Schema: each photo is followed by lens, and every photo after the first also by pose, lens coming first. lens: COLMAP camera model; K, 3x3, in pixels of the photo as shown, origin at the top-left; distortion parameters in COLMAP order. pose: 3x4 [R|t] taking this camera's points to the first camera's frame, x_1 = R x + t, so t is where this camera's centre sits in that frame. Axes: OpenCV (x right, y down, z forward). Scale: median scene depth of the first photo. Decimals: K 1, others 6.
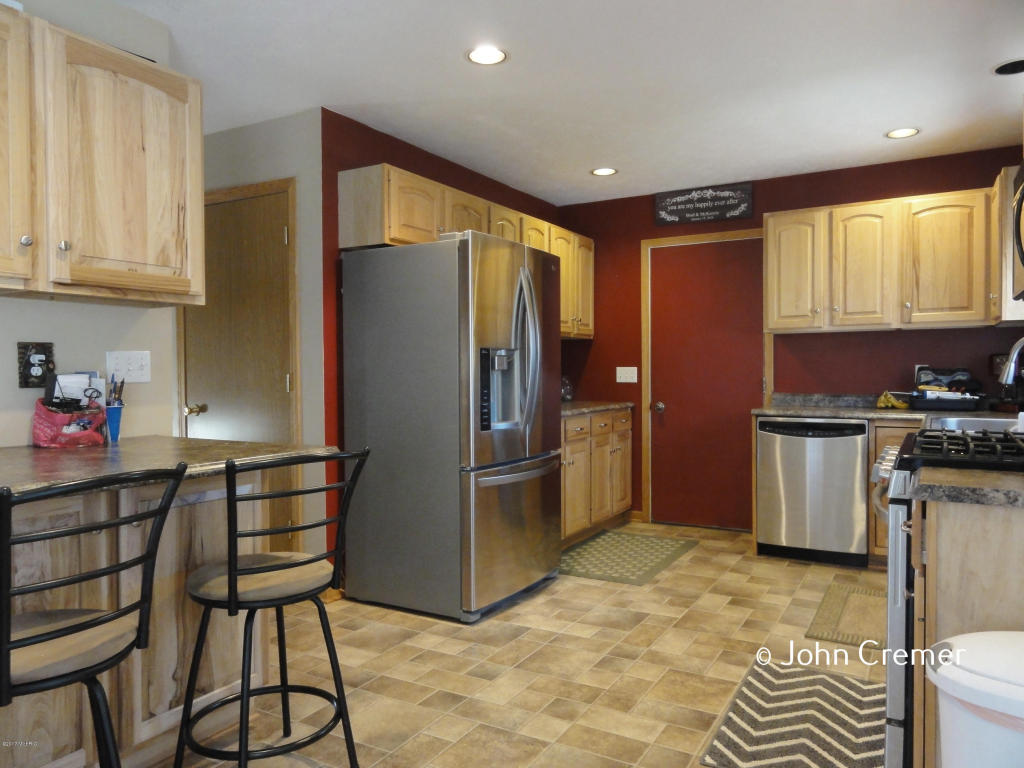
lens RADIAL K [[730.3, 0, 512.0], [0, 730.3, 384.0], [0, 0, 1]] dist [0.002419, 0.003162]
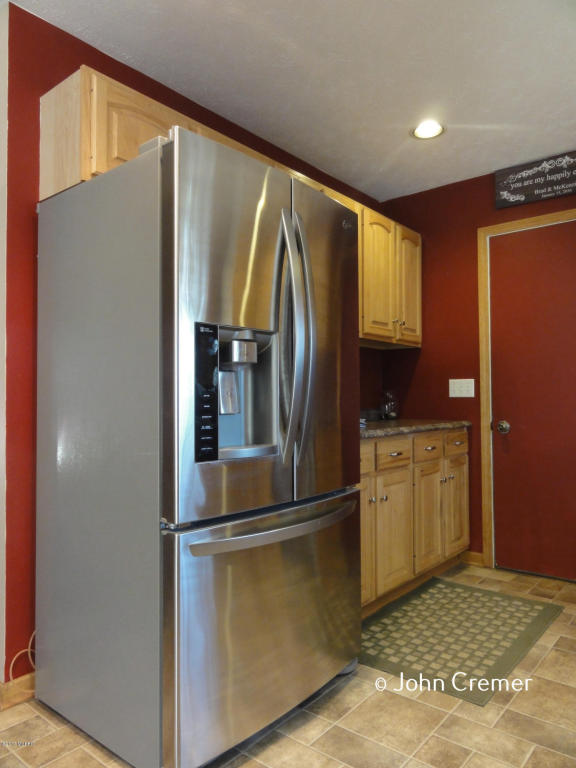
lens RADIAL K [[547.8, 0, 288.0], [0, 547.8, 384.0], [0, 0, 1]] dist [0.002419, 0.003162]
pose [[0.986592, -0.003303, -0.163172, 0.076210], [-0.004296, 0.998923, -0.046196, 0.015623], [0.163149, 0.046278, 0.985516, 0.419576]]
